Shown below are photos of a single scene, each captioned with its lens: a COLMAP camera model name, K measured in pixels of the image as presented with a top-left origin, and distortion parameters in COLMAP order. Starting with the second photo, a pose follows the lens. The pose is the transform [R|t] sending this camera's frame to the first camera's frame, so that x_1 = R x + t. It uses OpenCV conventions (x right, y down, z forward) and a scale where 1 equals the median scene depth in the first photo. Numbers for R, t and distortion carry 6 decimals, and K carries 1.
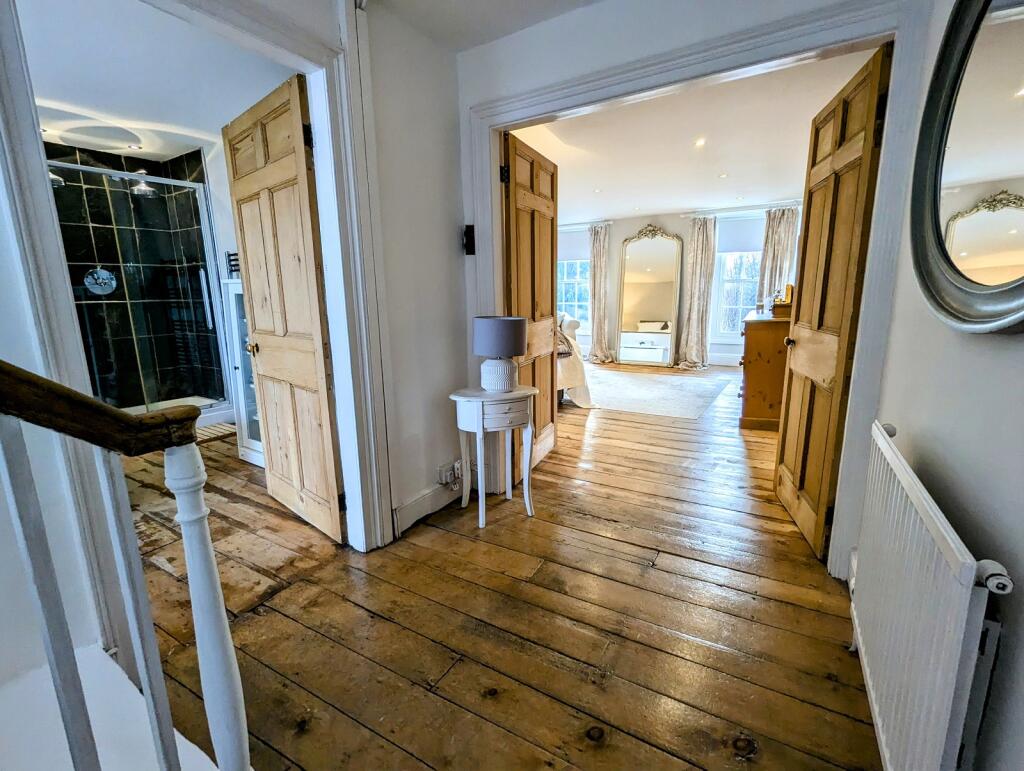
lens RADIAL K [[487.8, 0, 506.1], [0, 487.8, 388.4], [0, 0, 1]] dist [-0.006116, -0.000521]
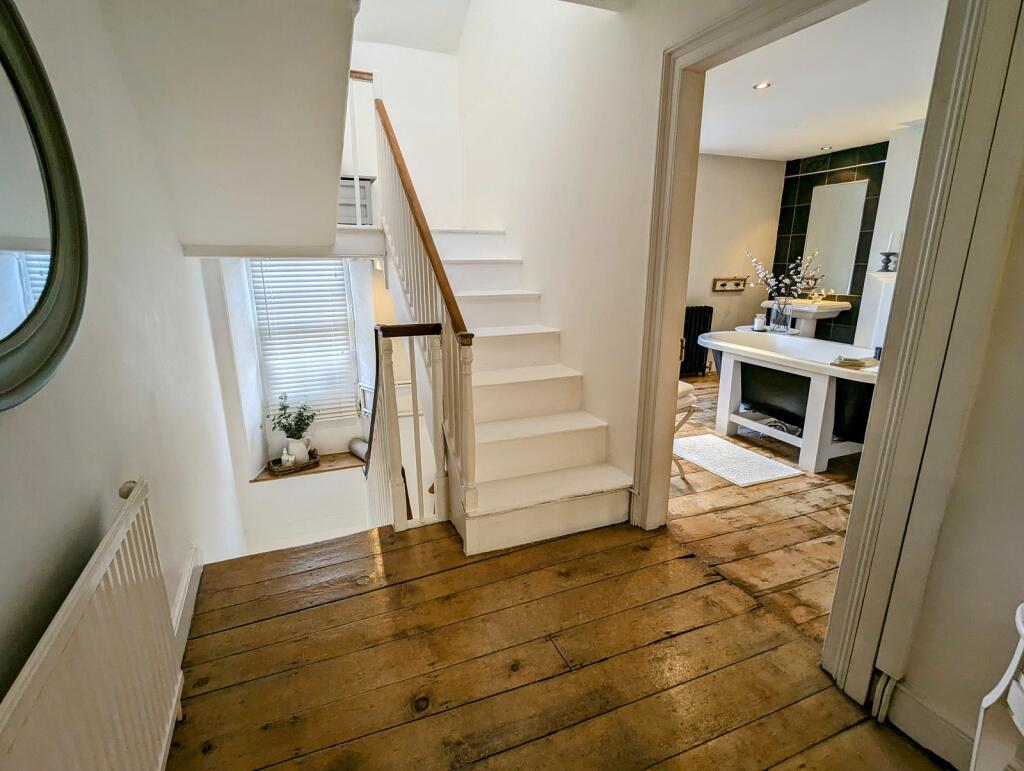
lens RADIAL K [[487.8, 0, 506.2], [0, 487.8, 386.8], [0, 0, 1]] dist [-0.006116, -0.000521]
pose [[-0.592525, 0.222340, -0.774260, 0.518717], [-0.148887, 0.914368, 0.376514, -0.277200], [0.791673, 0.338371, -0.508683, 0.987985]]
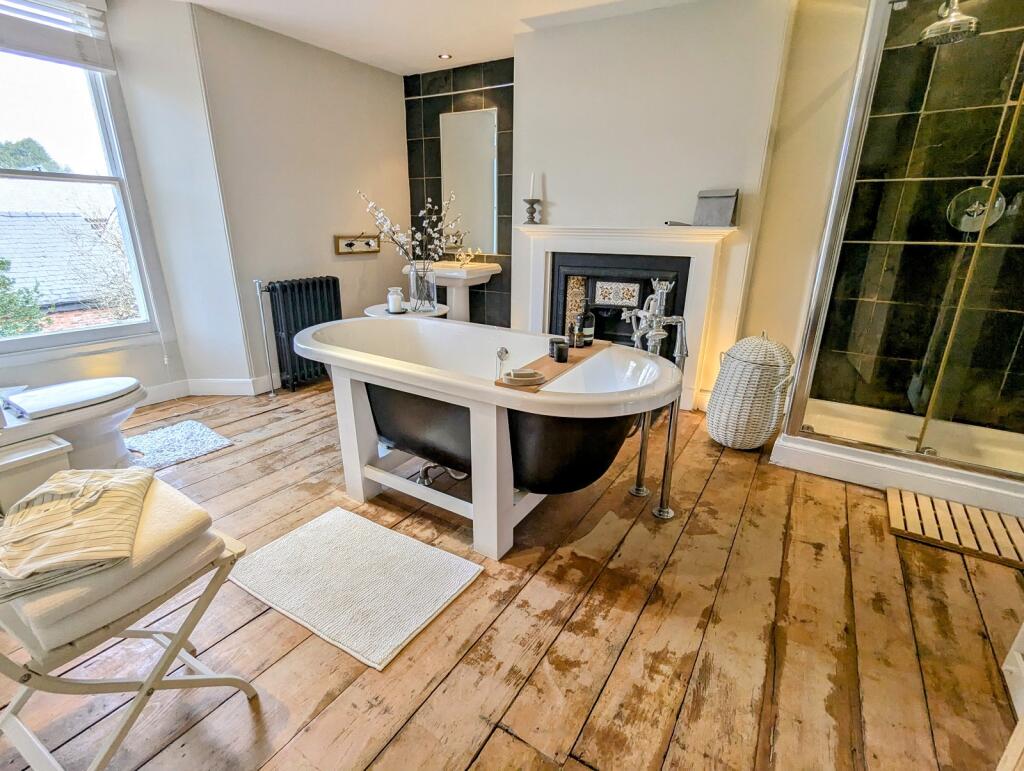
lens RADIAL K [[487.8, 0, 511.0], [0, 487.8, 383.7], [0, 0, 1]] dist [-0.006116, -0.000521]
pose [[0.009543, 0.330646, -0.943707, -0.458376], [-0.213401, 0.922682, 0.321121, -0.199633], [0.976918, 0.198323, 0.079366, 0.953606]]
